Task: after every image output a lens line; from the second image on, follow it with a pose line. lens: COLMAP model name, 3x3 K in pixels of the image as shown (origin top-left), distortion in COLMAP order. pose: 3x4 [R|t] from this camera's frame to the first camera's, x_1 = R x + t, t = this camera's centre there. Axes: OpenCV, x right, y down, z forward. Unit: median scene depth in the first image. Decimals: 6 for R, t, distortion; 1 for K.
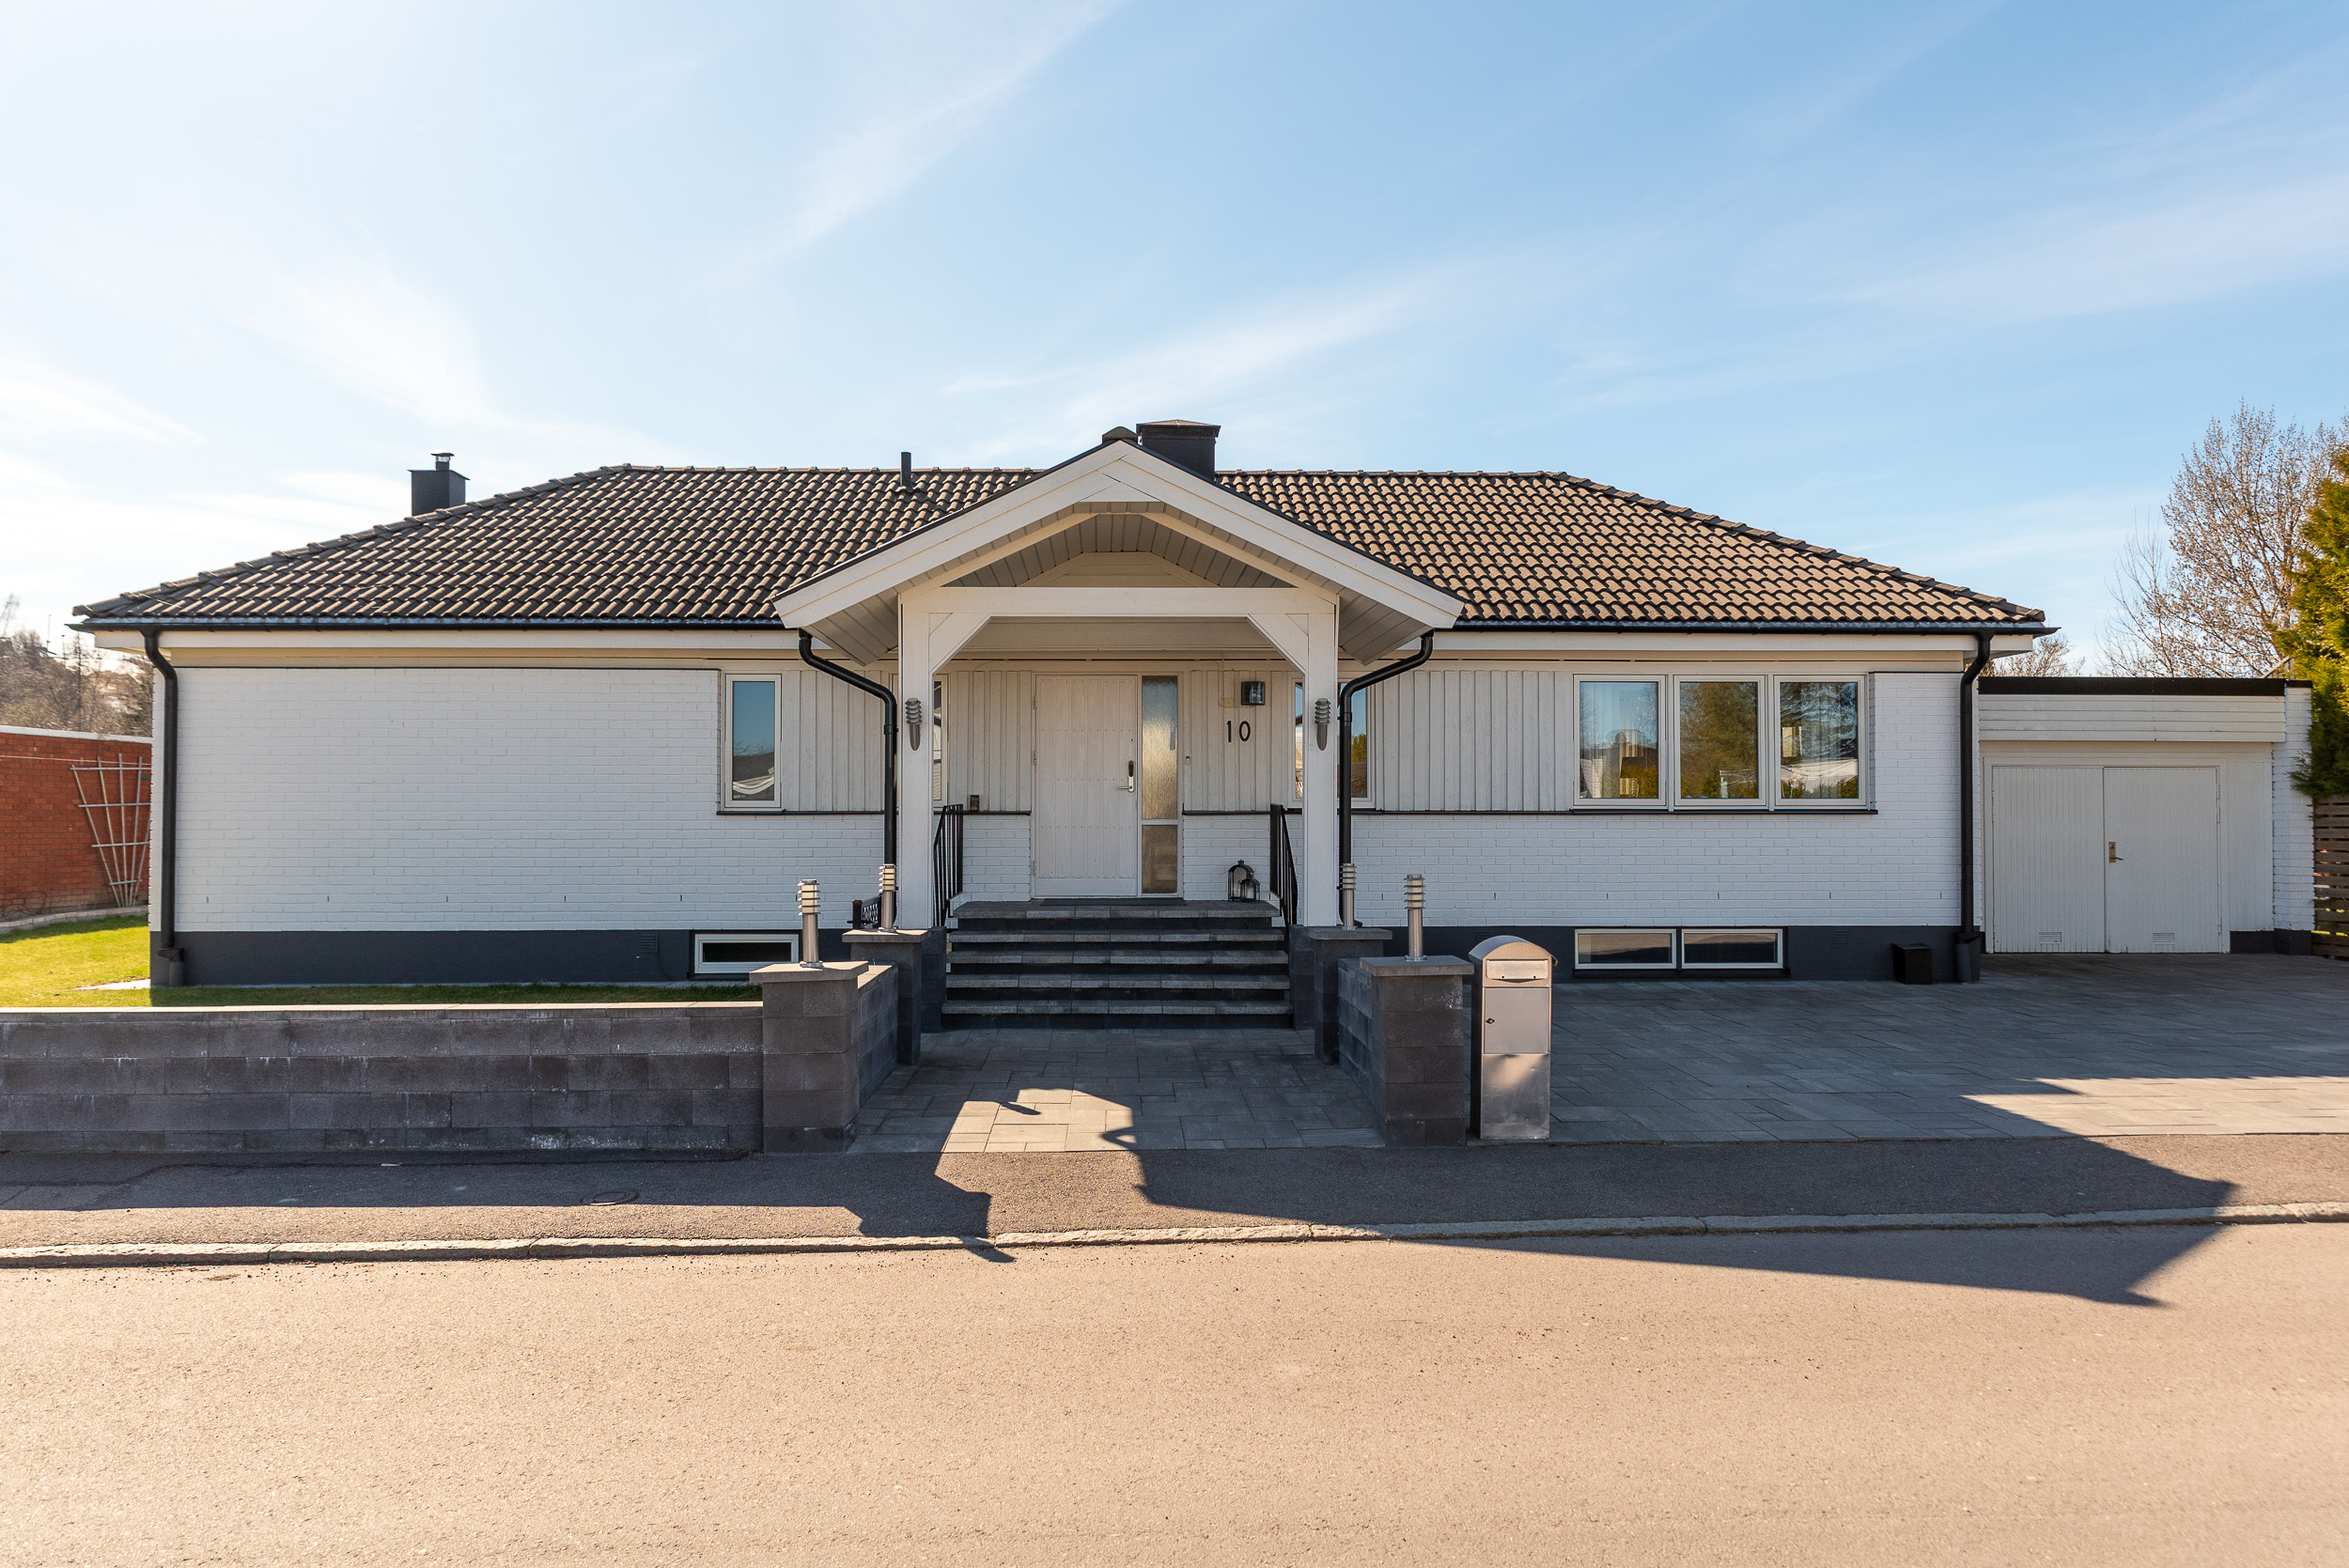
lens RADIAL K [[1601.5, 0, 1175.6], [0, 1601.5, 790.2], [0, 0, 1]] dist [0.007805, -0.005366]
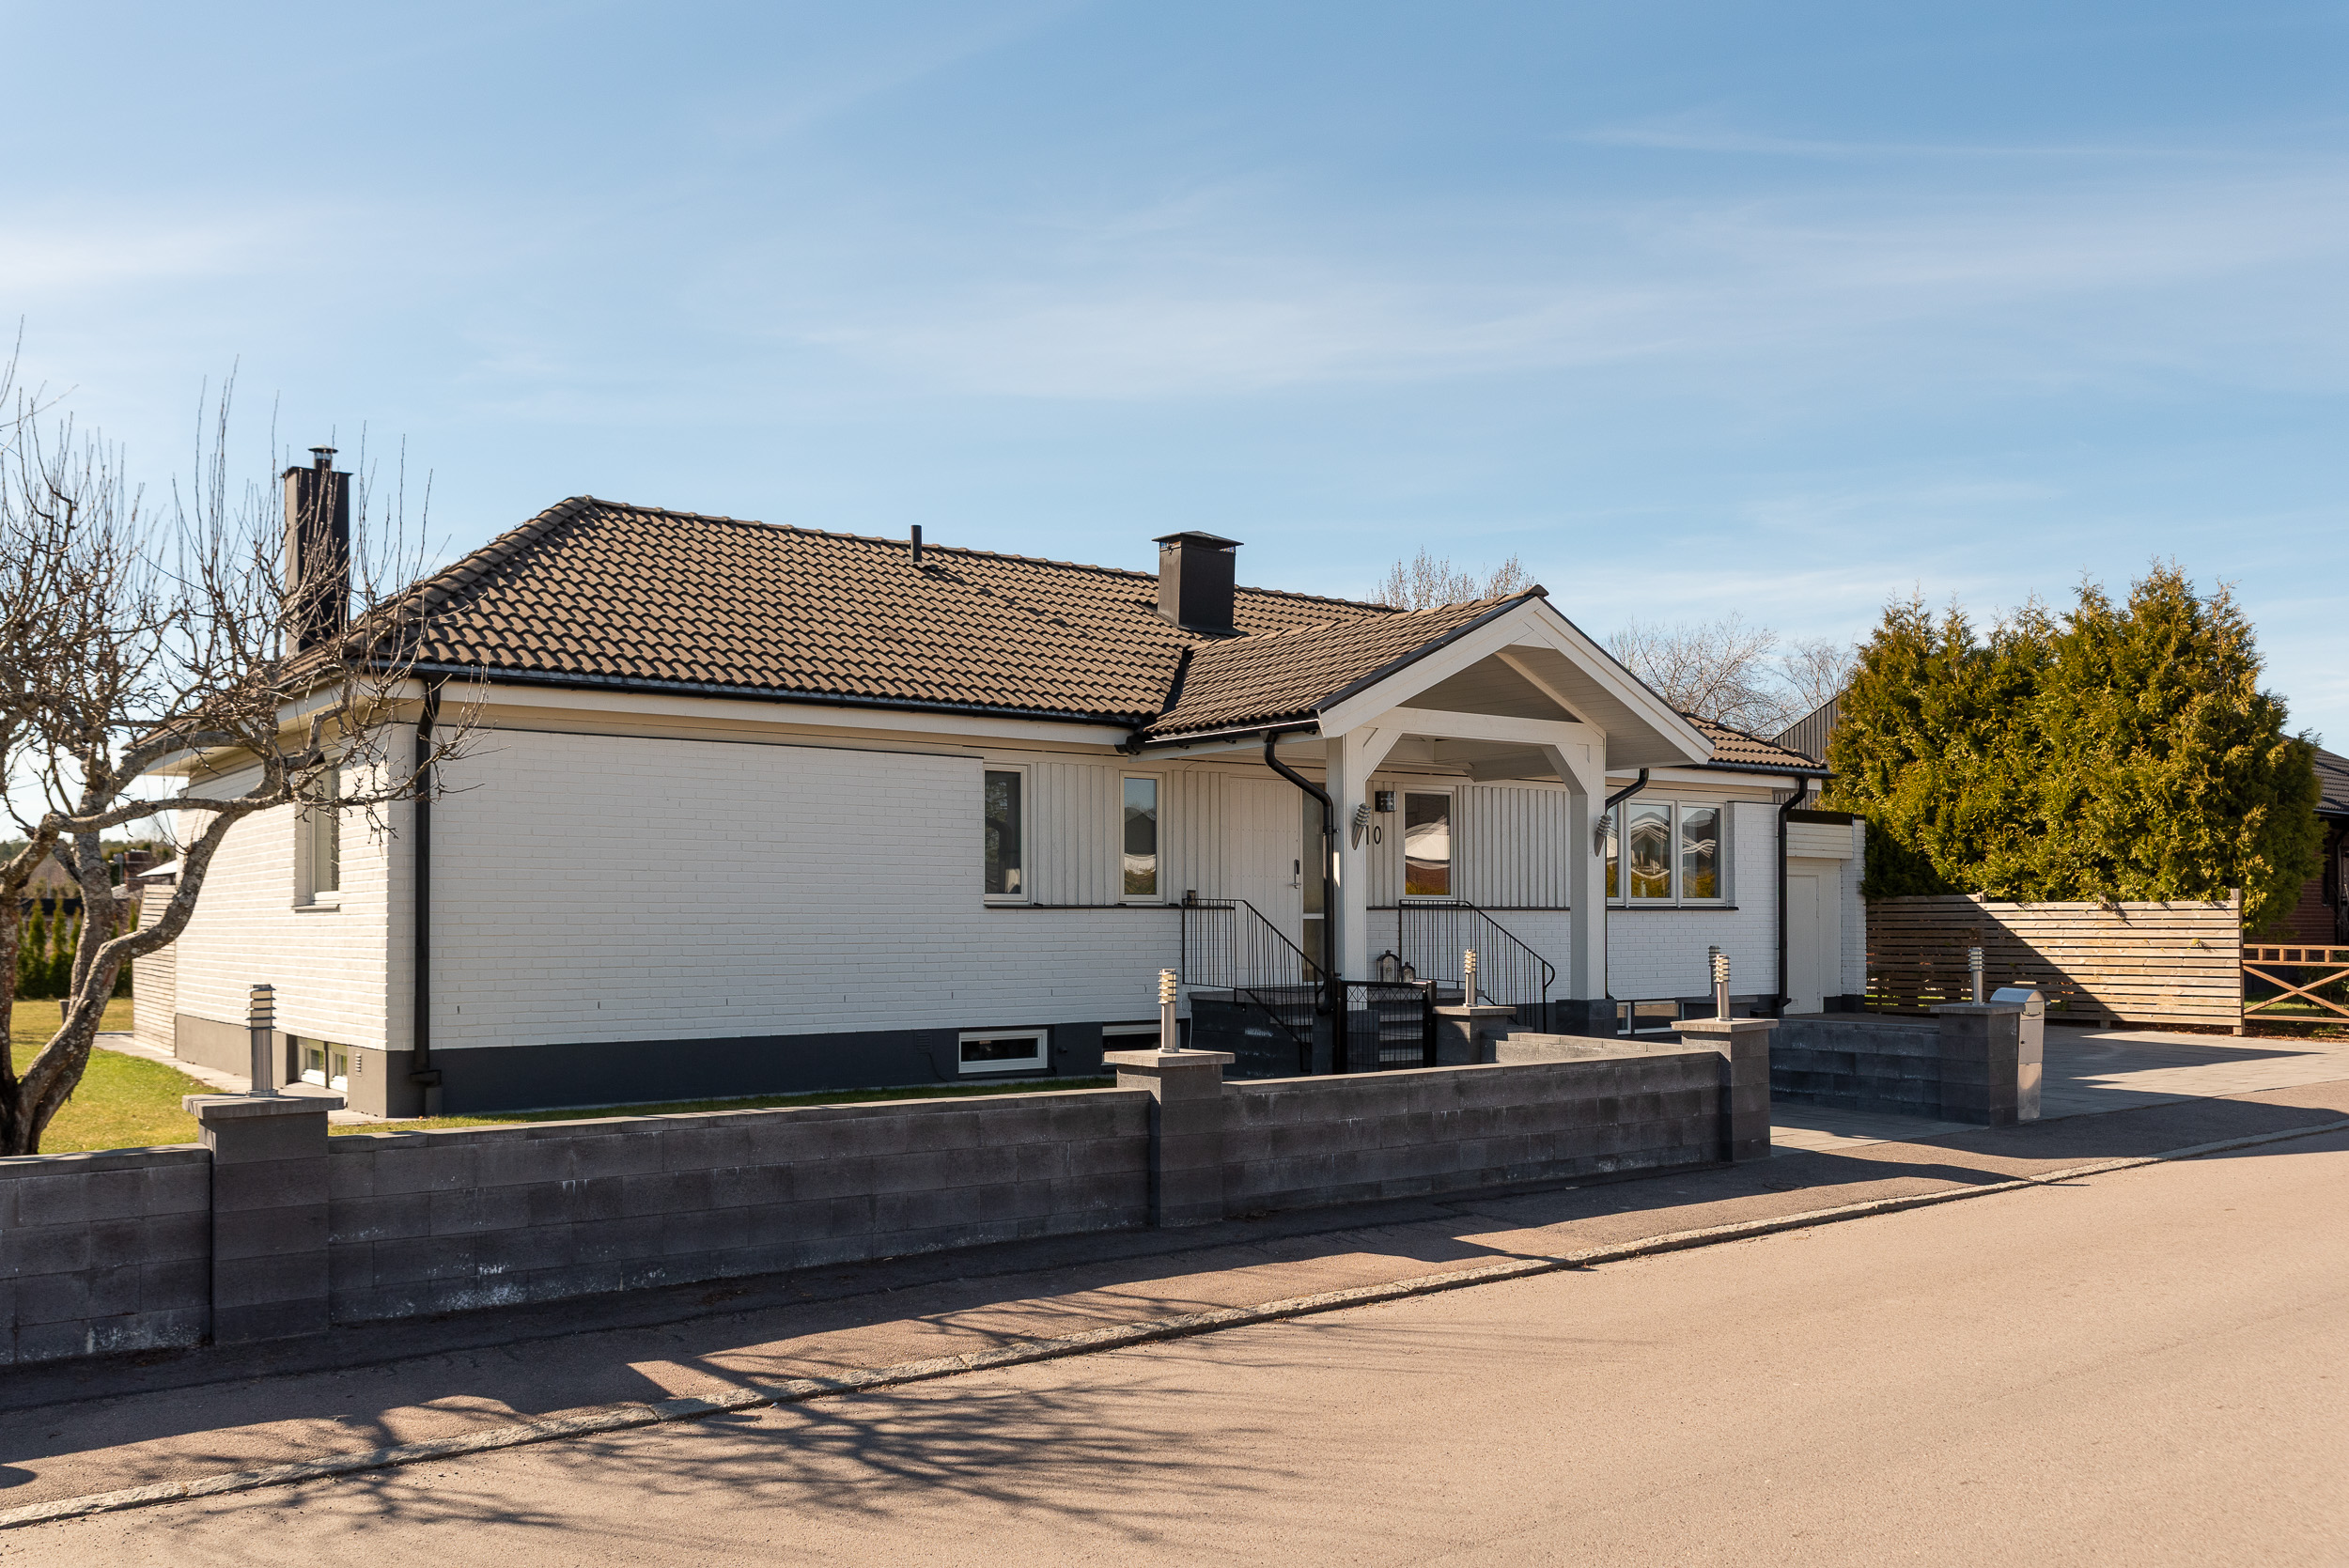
lens RADIAL K [[1994.2, 0, 1175.4], [0, 1994.2, 784.5], [0, 0, 1]] dist [0.007348, -0.003709]
pose [[0.807179, 0.039488, 0.588984, -0.996170], [-0.011331, 0.998613, -0.051424, 0.001702], [-0.590197, 0.034835, 0.806507, -0.050699]]
